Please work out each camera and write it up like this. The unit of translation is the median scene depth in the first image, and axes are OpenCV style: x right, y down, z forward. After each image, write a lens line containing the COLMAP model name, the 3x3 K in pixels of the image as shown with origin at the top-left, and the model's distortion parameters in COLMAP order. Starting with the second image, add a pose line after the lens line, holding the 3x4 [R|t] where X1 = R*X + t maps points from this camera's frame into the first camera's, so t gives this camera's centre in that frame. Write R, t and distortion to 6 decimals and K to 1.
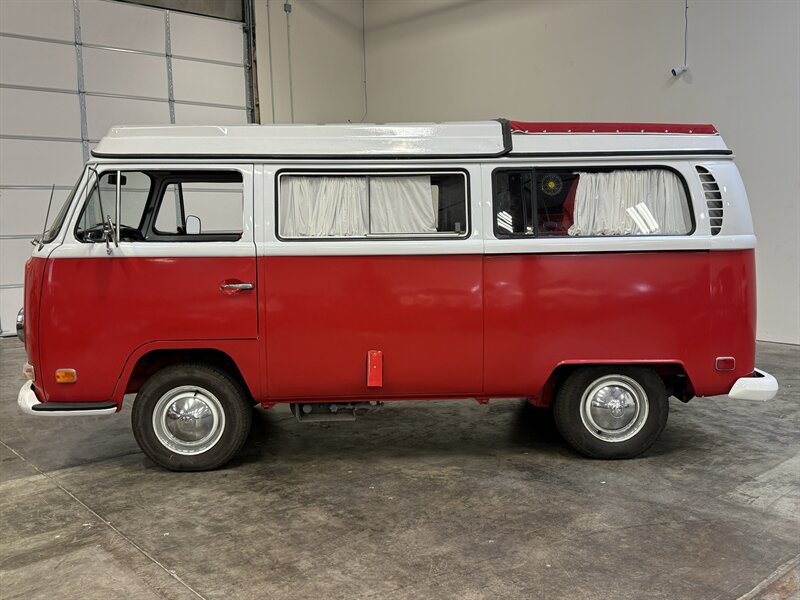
lens RADIAL K [[757.2, 0, 400.0], [0, 757.2, 300.0], [0, 0, 1]] dist [0.134996, -0.231136]
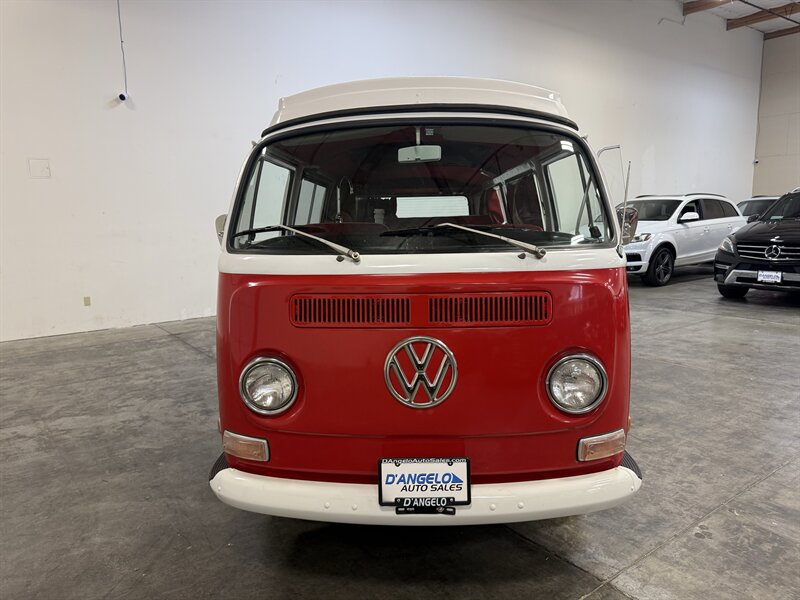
lens RADIAL K [[543.1, 0, 400.2], [0, 543.1, 284.6], [0, 0, 1]] dist [0.050383, -0.059194]
pose [[0.100599, -0.099722, 0.989917, -0.950940], [0.132246, 0.987476, 0.086037, -0.103418], [-0.986099, 0.122257, 0.112527, 1.110238]]
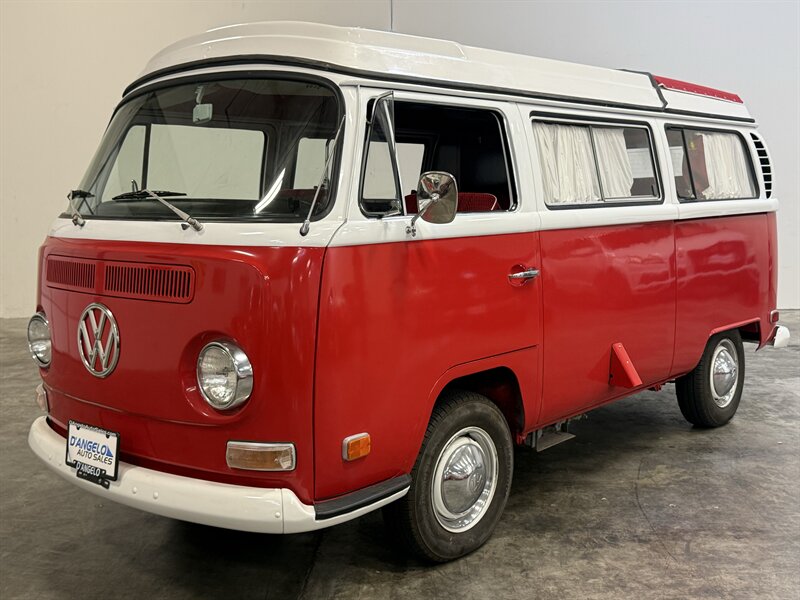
lens RADIAL K [[889.4, 0, 400.0], [0, 889.4, 300.0], [0, 0, 1]] dist [0.170872, -0.427425]
pose [[0.699012, -0.086166, 0.709900, -0.863399], [0.084857, 0.995695, 0.037299, -0.033785], [-0.710058, 0.034168, 0.703314, 0.485641]]
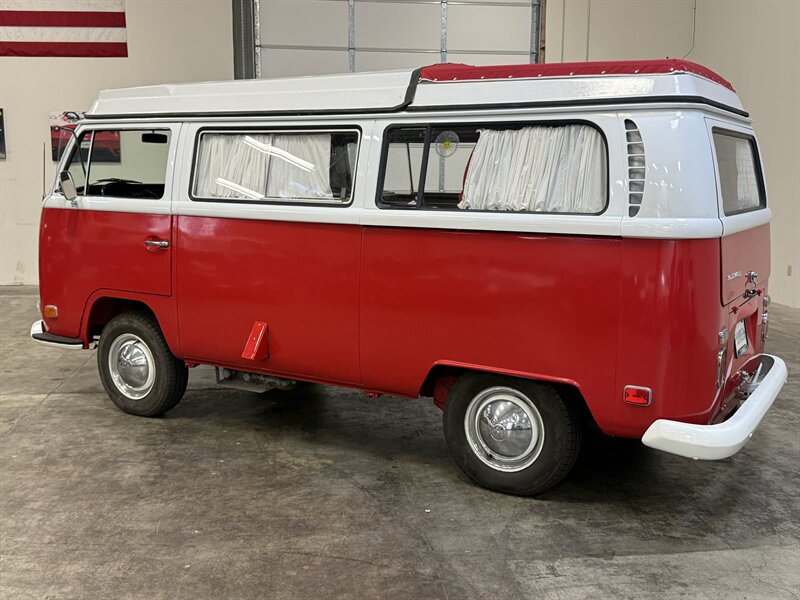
lens RADIAL K [[854.6, 0, 400.0], [0, 854.6, 300.0], [0, 0, 1]] dist [0.171212, -0.381461]
pose [[0.829536, 0.102049, -0.549051, 0.685738], [-0.081568, 0.994759, 0.061652, -0.039065], [0.552465, -0.006357, 0.833512, 0.205823]]
